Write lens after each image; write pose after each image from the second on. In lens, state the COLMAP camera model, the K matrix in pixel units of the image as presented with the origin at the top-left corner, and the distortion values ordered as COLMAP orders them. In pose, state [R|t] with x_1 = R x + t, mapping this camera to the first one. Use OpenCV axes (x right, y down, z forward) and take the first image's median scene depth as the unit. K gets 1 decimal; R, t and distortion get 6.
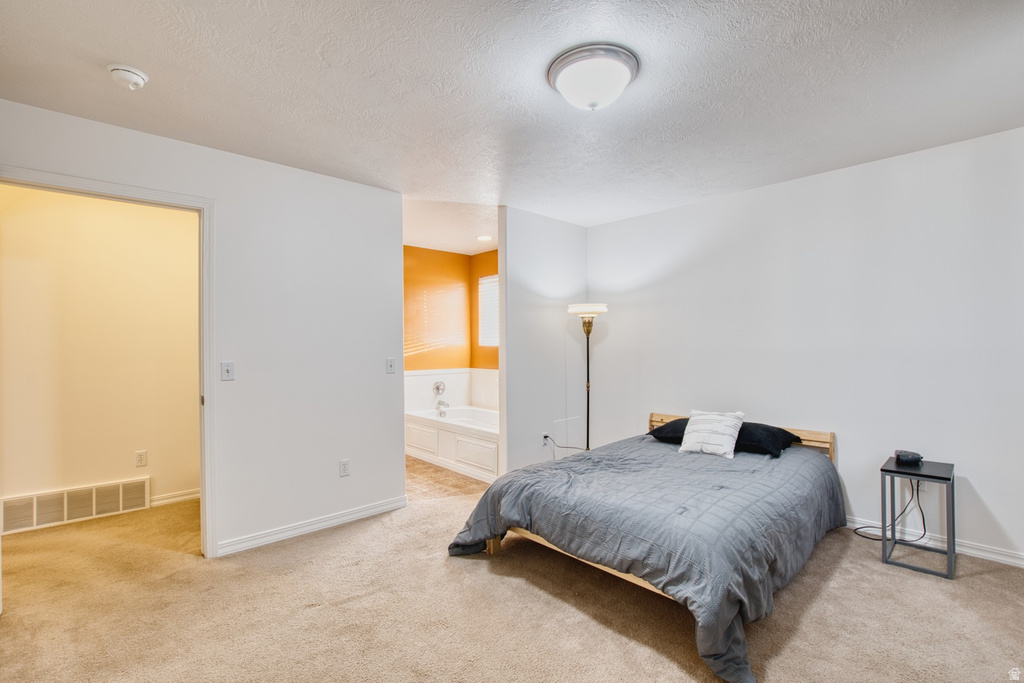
lens RADIAL K [[457.5, 0, 512.1], [0, 457.5, 340.1], [0, 0, 1]] dist [-0.036615, 0.003495]
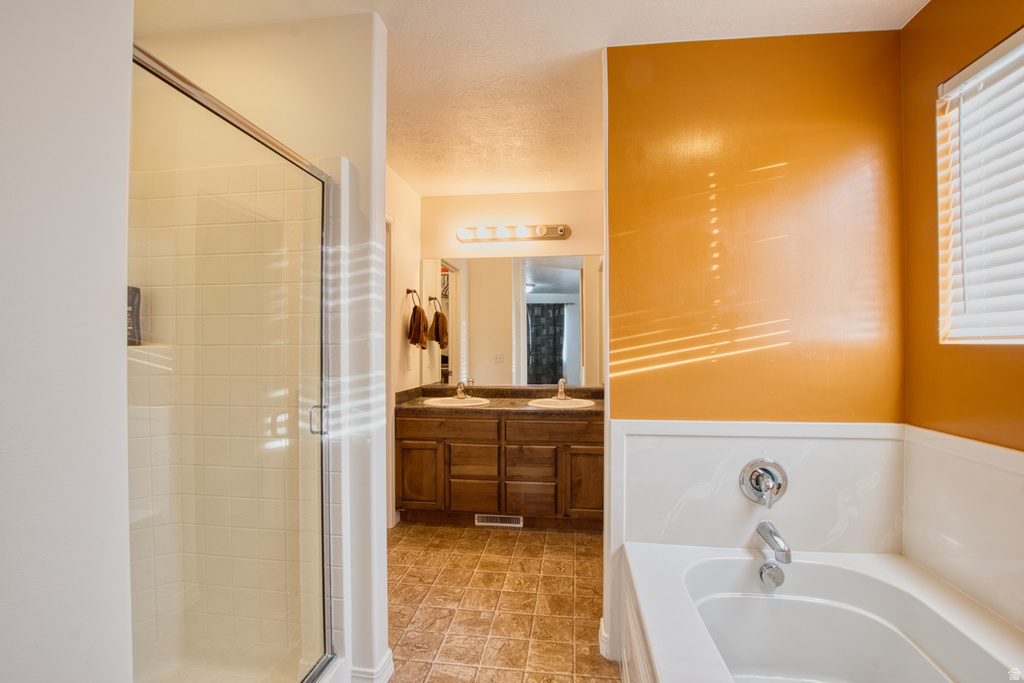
lens RADIAL K [[457.5, 0, 514.3], [0, 457.5, 344.4], [0, 0, 1]] dist [-0.036615, 0.003495]
pose [[0.645480, 0.006134, -0.763753, -0.037245], [0.001737, 0.999953, 0.009499, 0.009970], [0.763775, -0.007458, 0.645439, 0.675285]]
